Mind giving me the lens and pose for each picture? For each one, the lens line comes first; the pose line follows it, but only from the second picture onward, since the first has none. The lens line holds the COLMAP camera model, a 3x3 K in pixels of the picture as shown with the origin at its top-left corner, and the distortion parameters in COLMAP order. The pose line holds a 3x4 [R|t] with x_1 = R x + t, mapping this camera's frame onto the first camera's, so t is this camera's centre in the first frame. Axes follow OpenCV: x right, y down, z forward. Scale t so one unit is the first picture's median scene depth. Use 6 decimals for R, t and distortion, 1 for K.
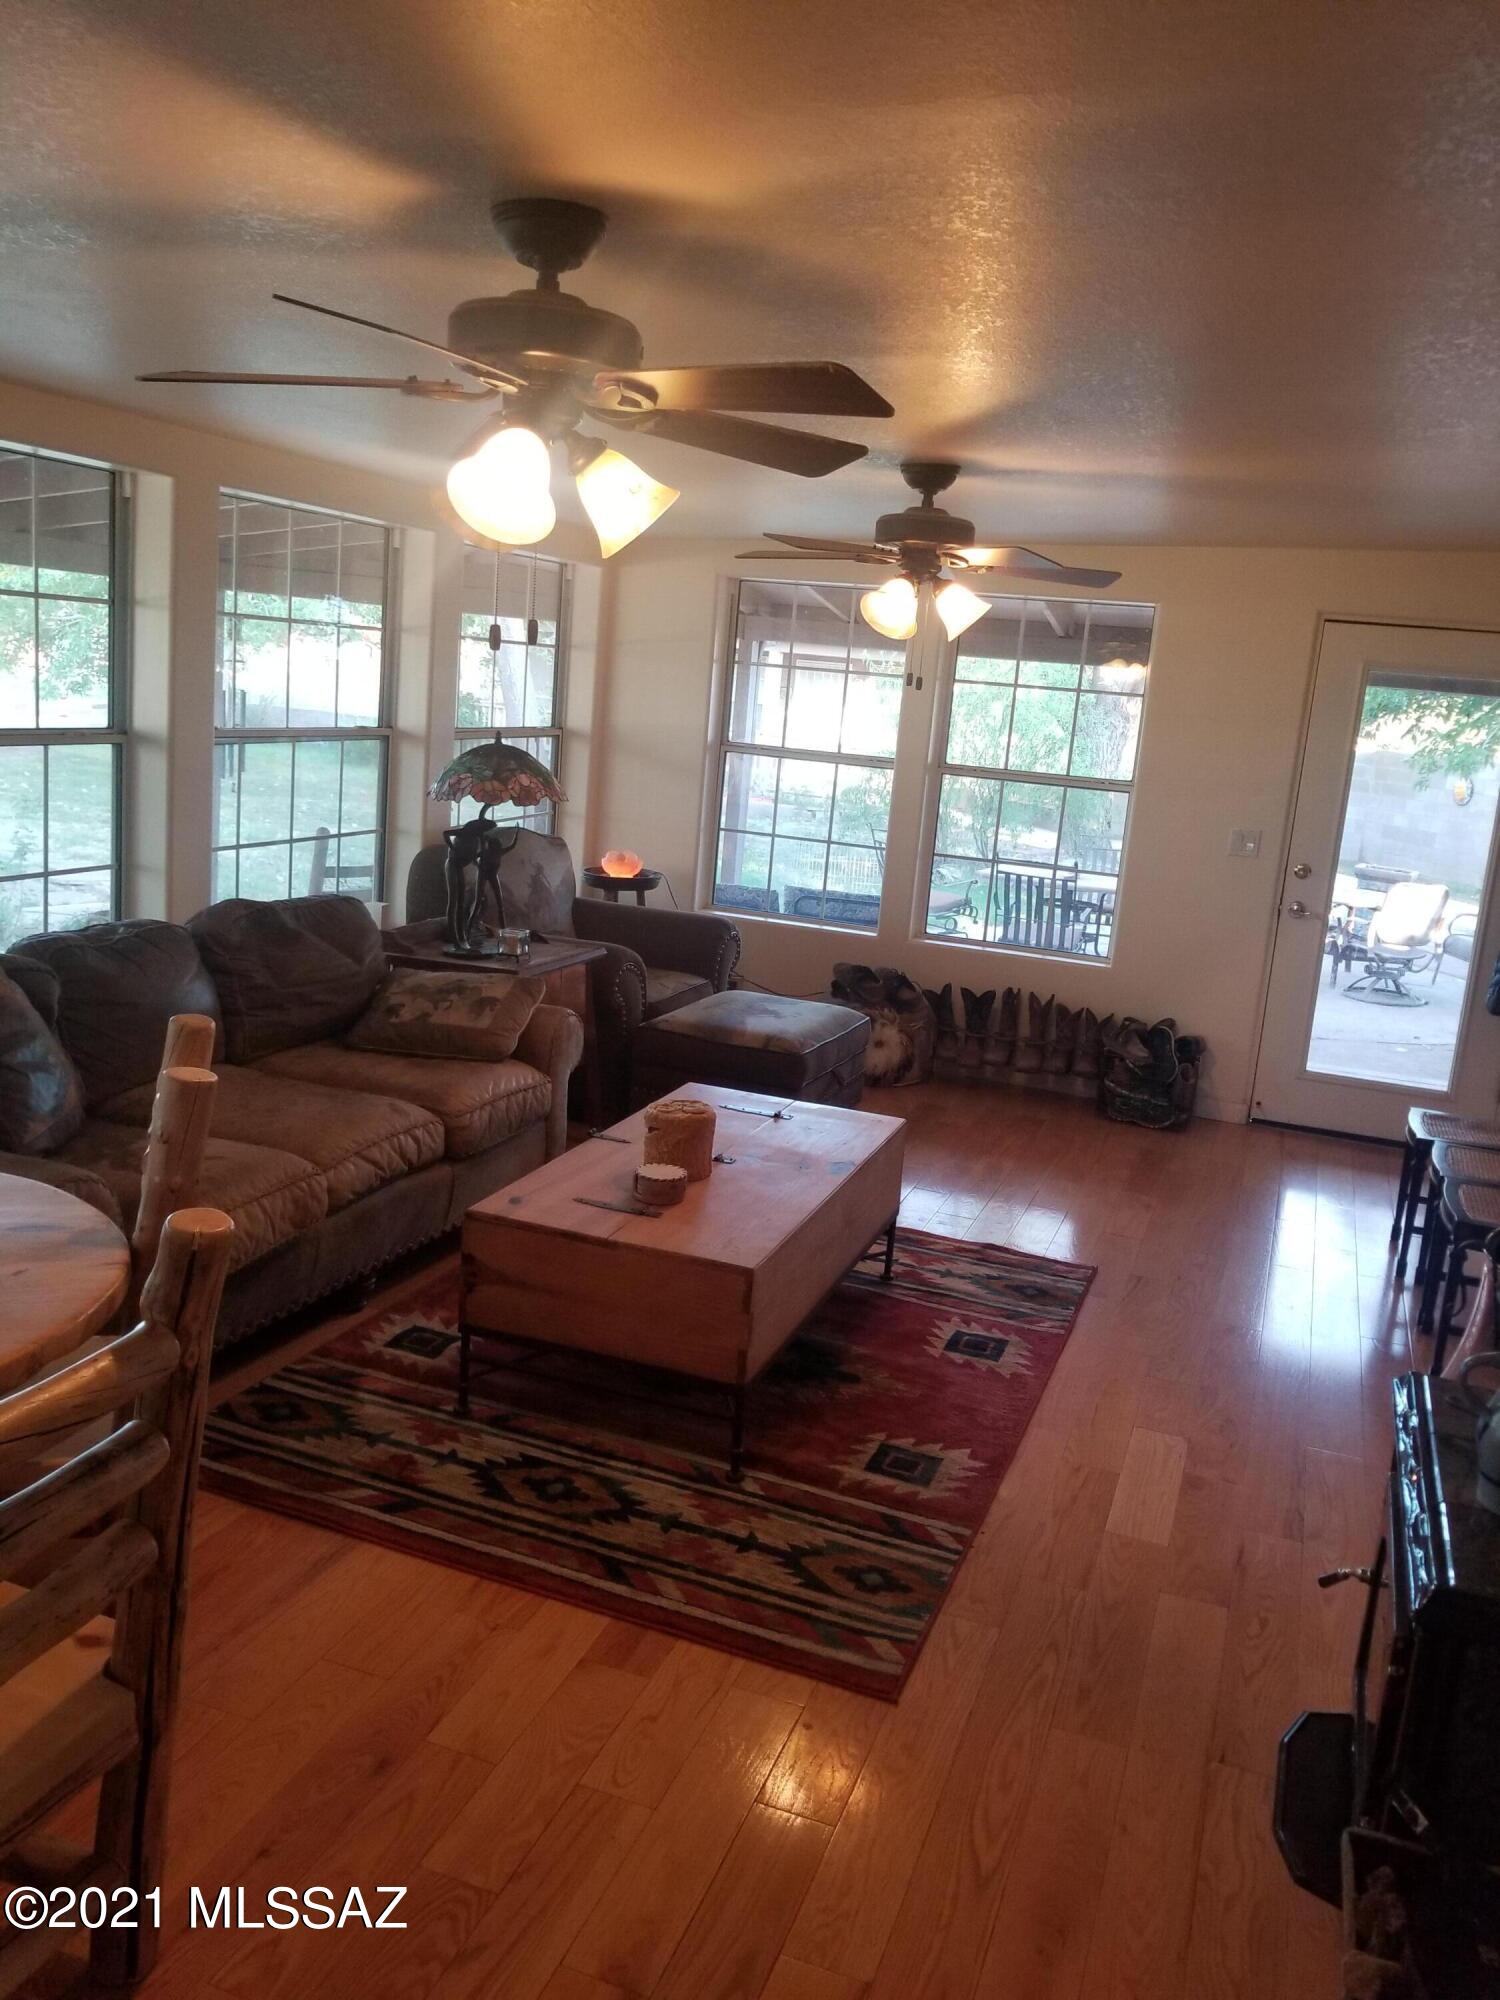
lens RADIAL K [[1552.2, 0, 748.0], [0, 1552.2, 994.9], [0, 0, 1]] dist [0.047955, -0.063343]
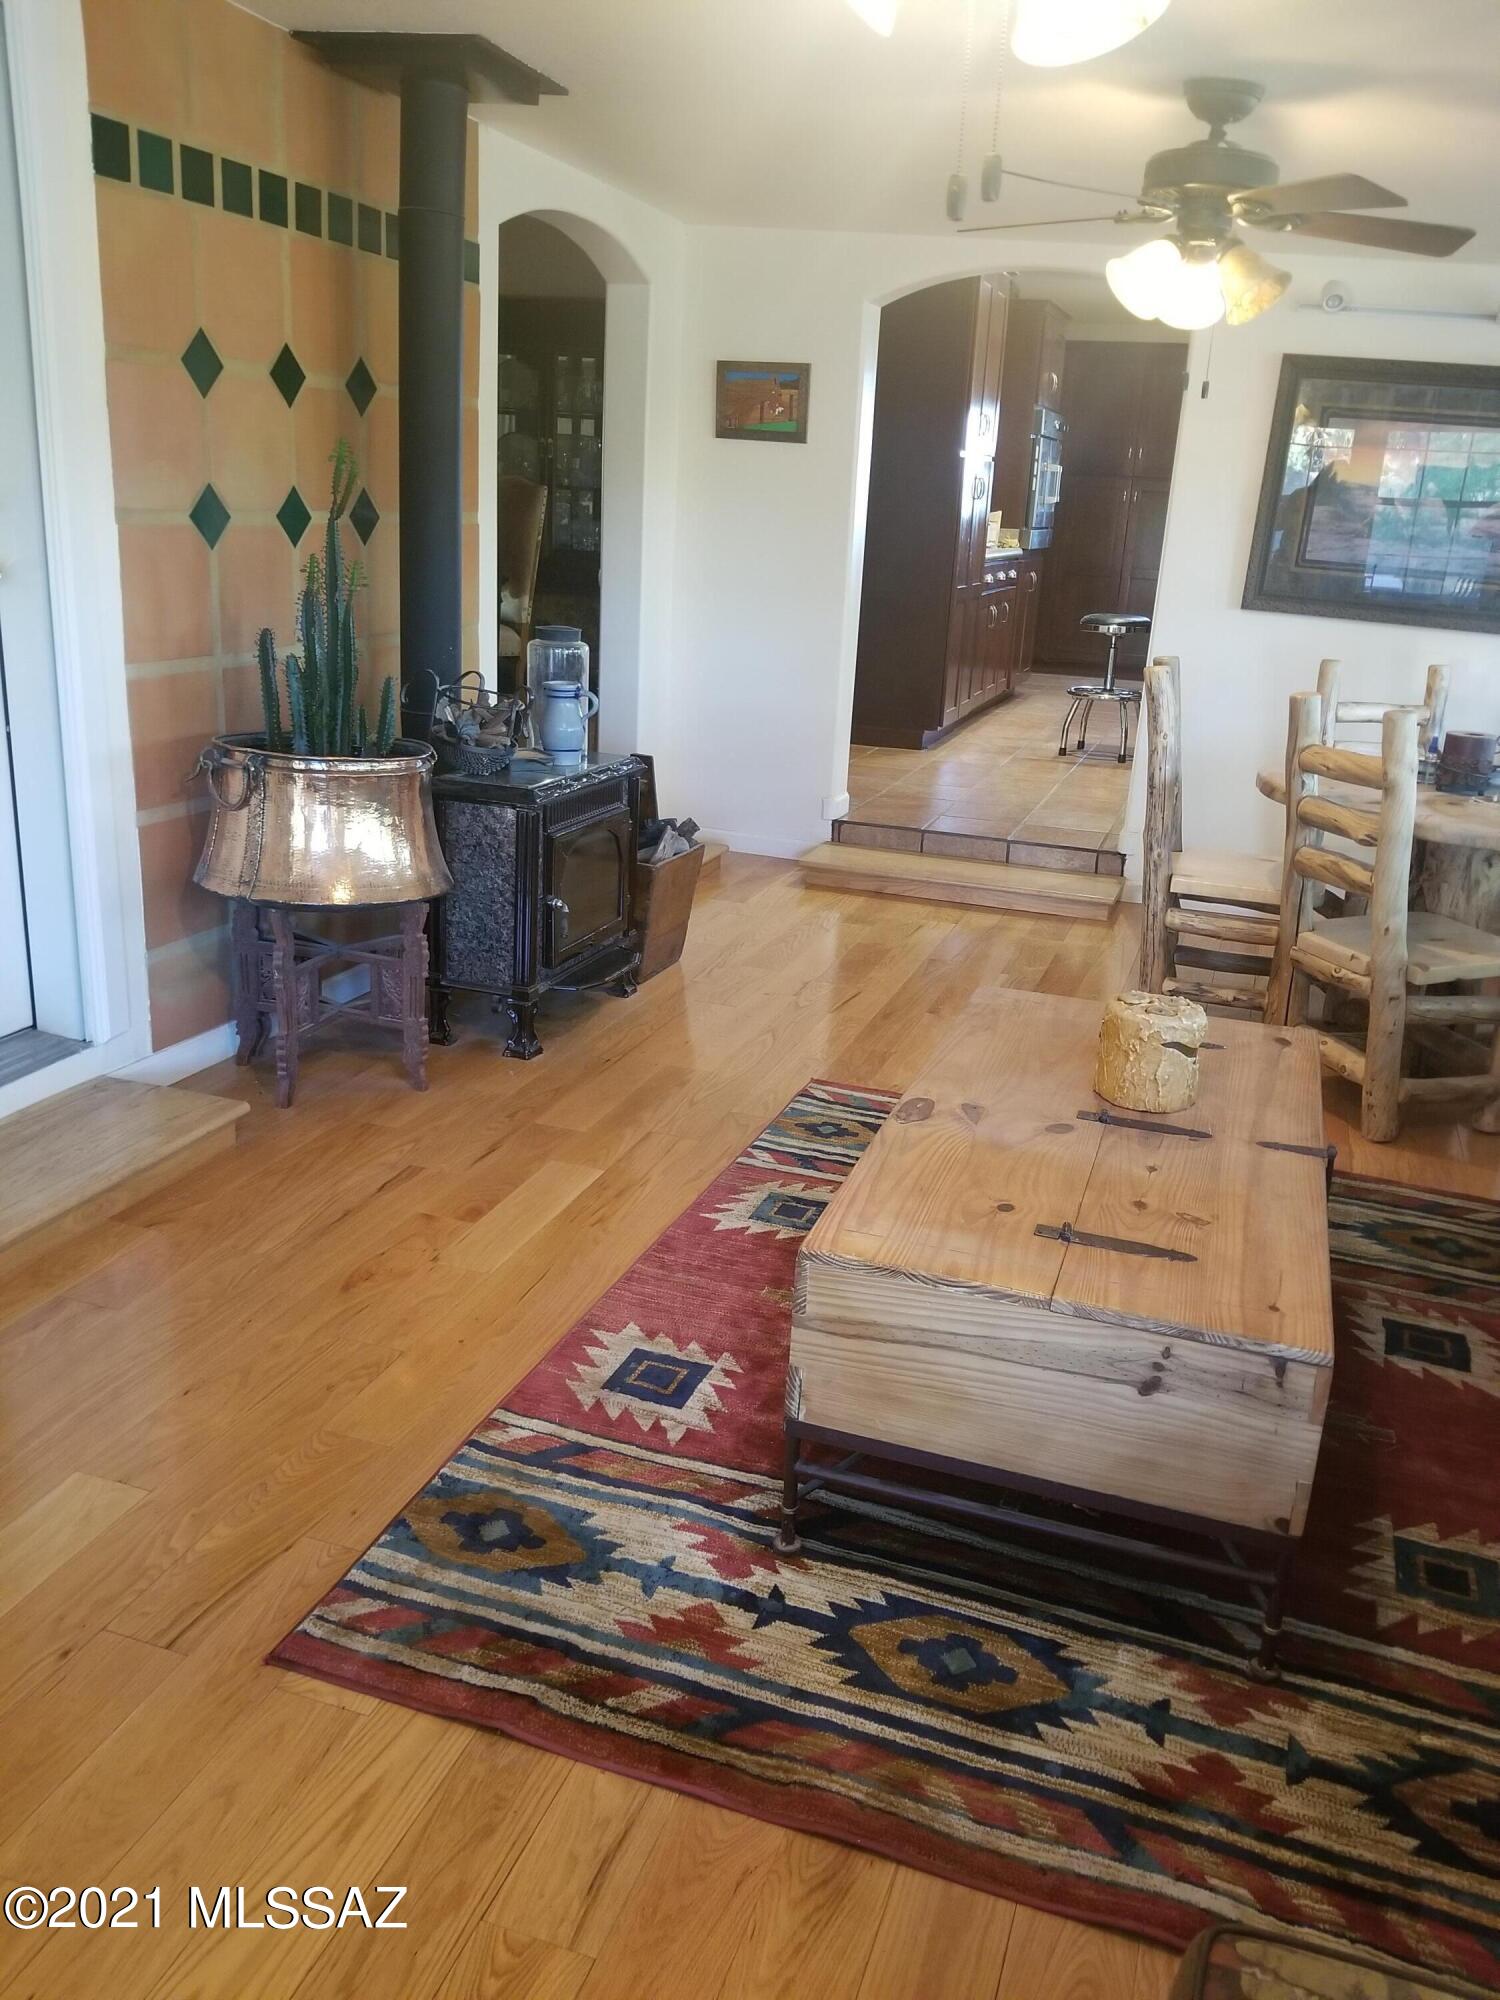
lens RADIAL K [[1552.2, 0, 748.0], [0, 1552.2, 994.9], [0, 0, 1]] dist [0.047955, -0.063343]
pose [[-0.990549, -0.123042, -0.060613, 0.197997], [-0.137043, 0.869487, 0.474564, -0.258416], [-0.005689, 0.478385, -0.878132, 1.747685]]
